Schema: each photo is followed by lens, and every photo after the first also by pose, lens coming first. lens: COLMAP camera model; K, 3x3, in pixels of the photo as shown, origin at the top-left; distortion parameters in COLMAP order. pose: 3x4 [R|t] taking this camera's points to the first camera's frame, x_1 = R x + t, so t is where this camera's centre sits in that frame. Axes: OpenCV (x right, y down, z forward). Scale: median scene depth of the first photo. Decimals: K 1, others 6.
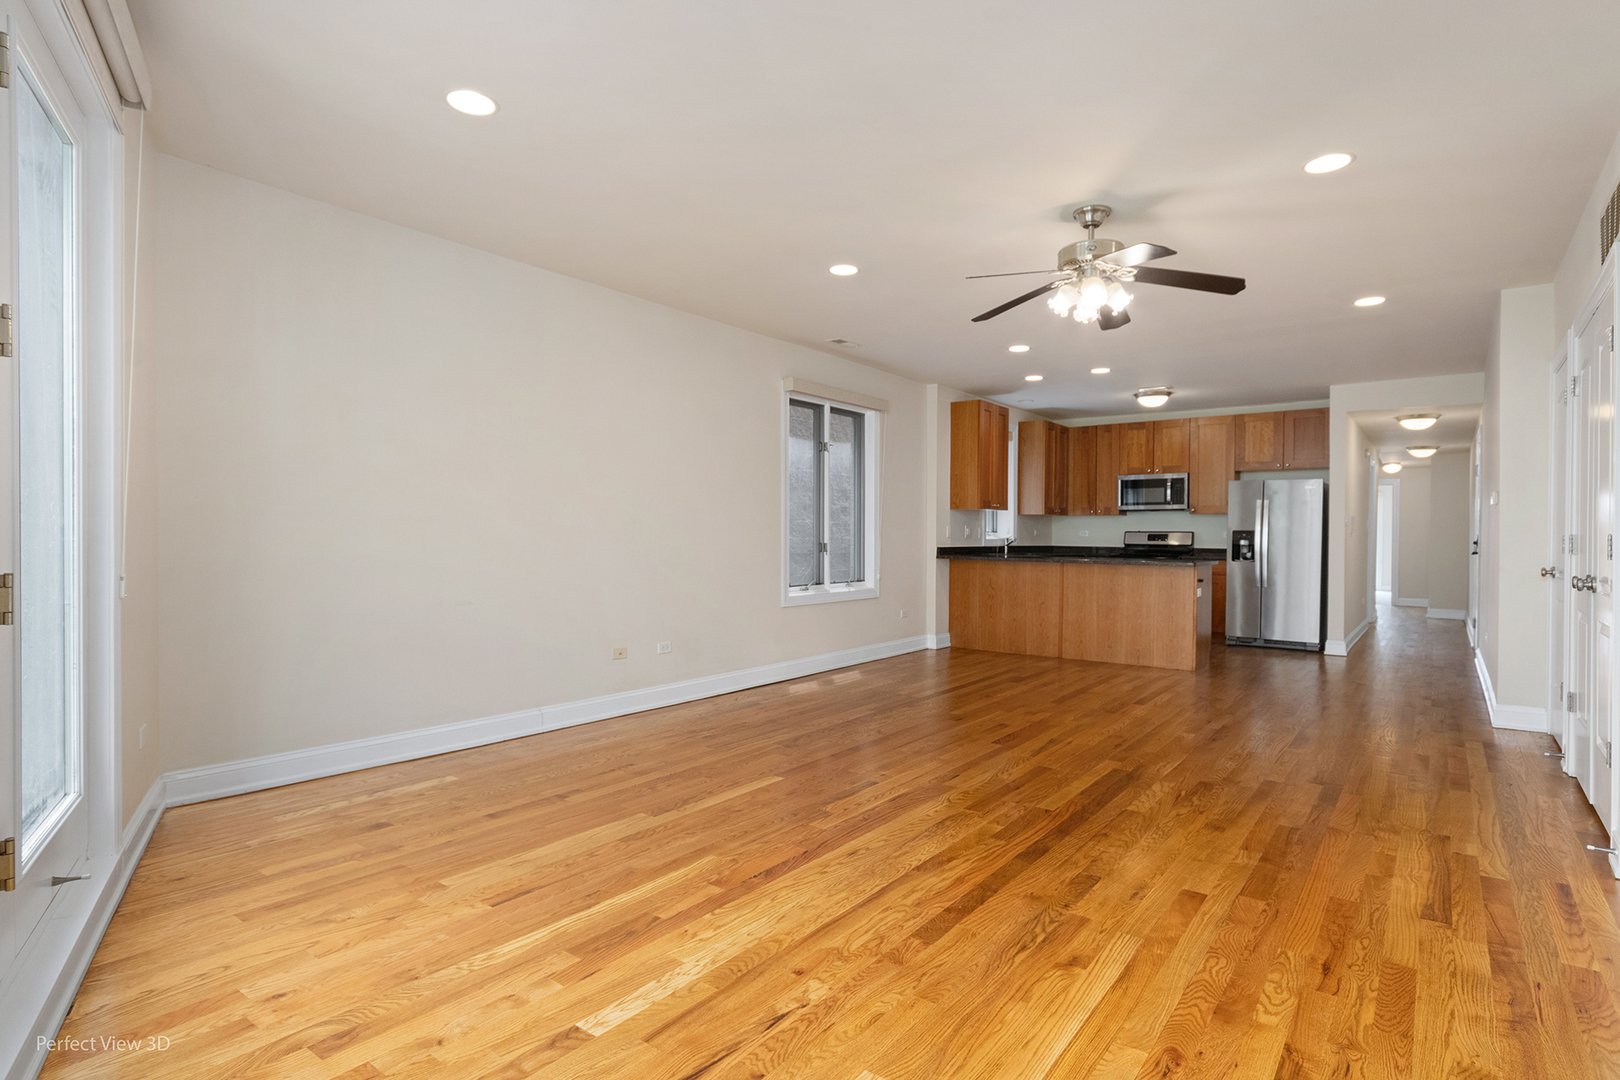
lens RADIAL K [[849.8, 0, 811.0], [0, 849.8, 548.6], [0, 0, 1]] dist [0.003033, 0.000739]
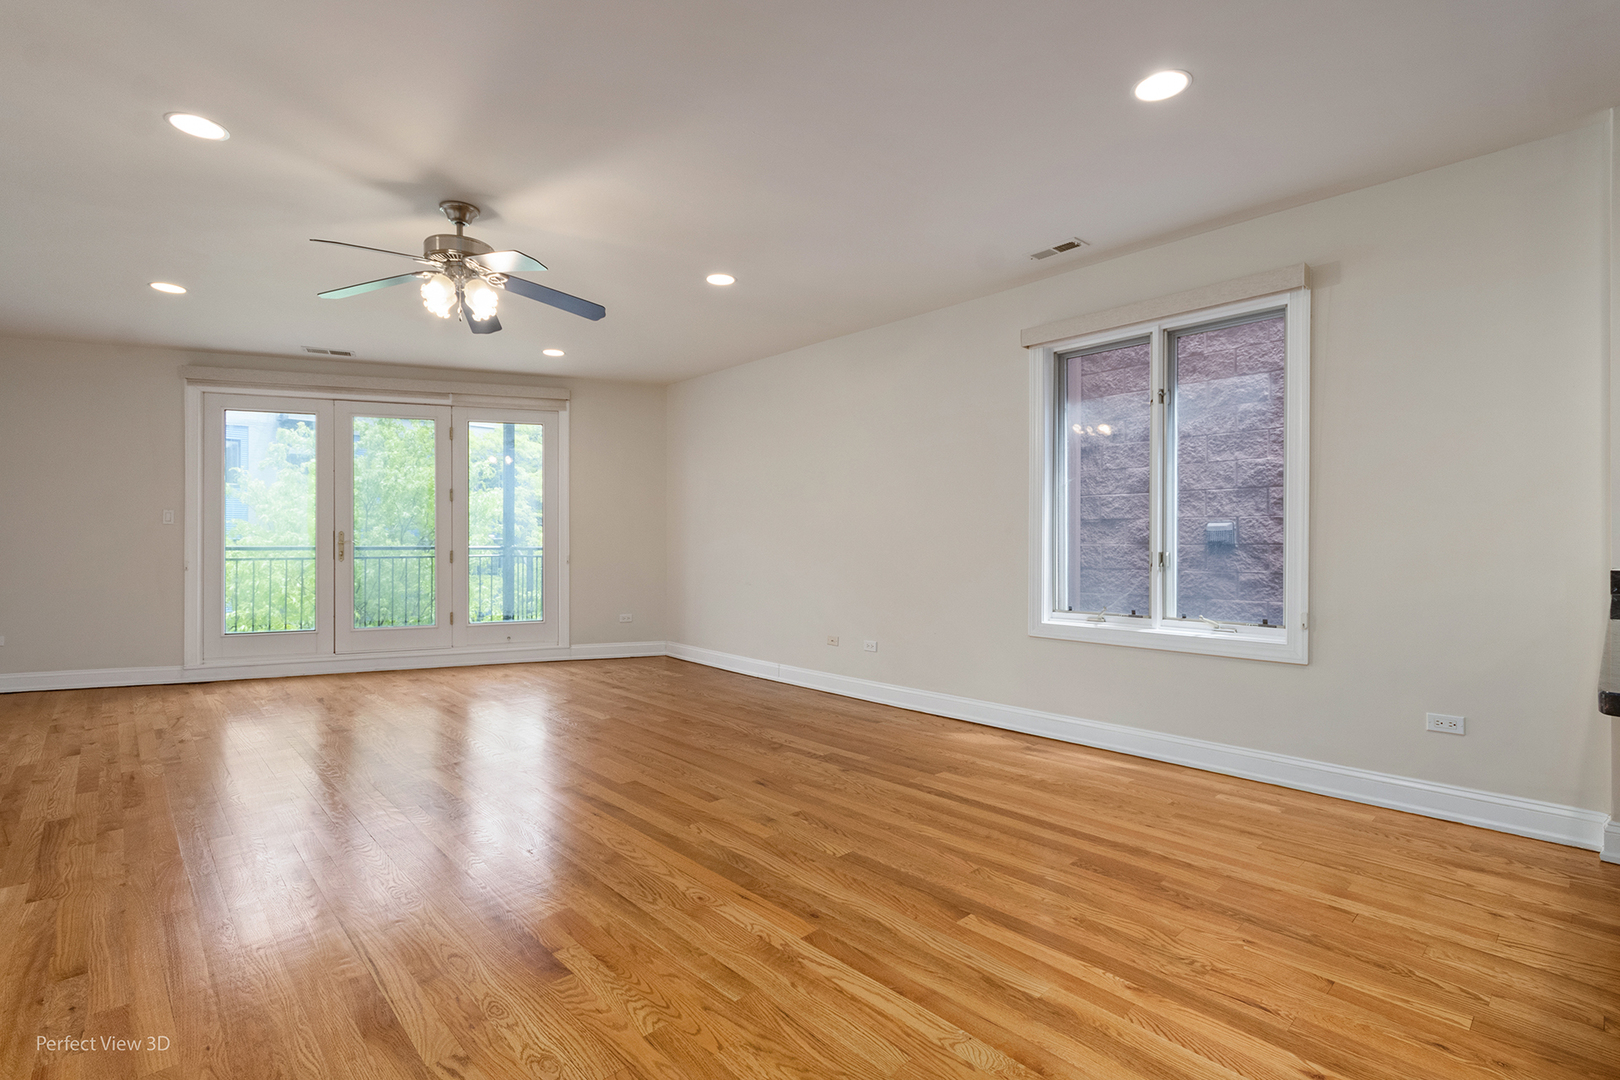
lens RADIAL K [[756.3, 0, 810.0], [0, 756.3, 540.0], [0, 0, 1]] dist [0.002393, 0.000492]
pose [[-0.188546, -0.008089, -0.982031, 0.514770], [-0.016823, 0.999846, -0.005006, -0.007454], [0.981920, 0.015577, -0.188653, 0.727069]]
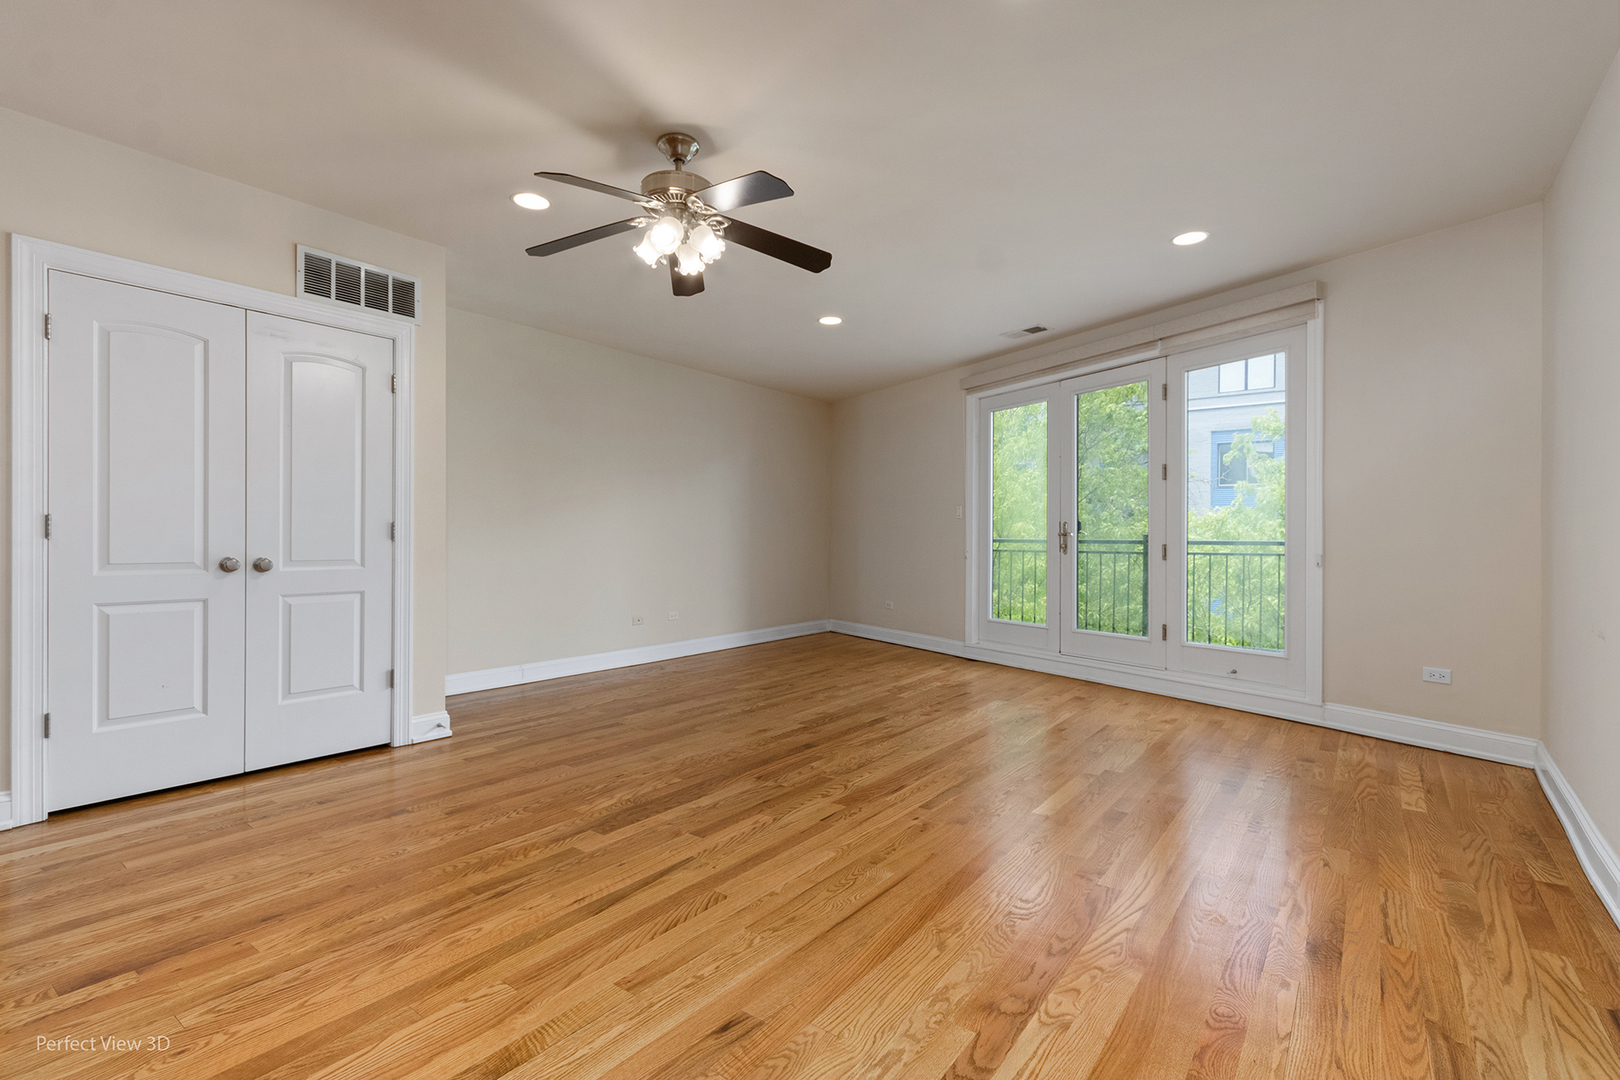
lens RADIAL K [[747.9, 0, 810.0], [0, 747.9, 540.0], [0, 0, 1]] dist [0.005649, 0.001031]
pose [[-0.999899, -0.009599, 0.010449, 0.086313], [-0.009411, 0.999795, 0.017926, -0.005392], [-0.010618, 0.017826, -0.999785, 0.817066]]
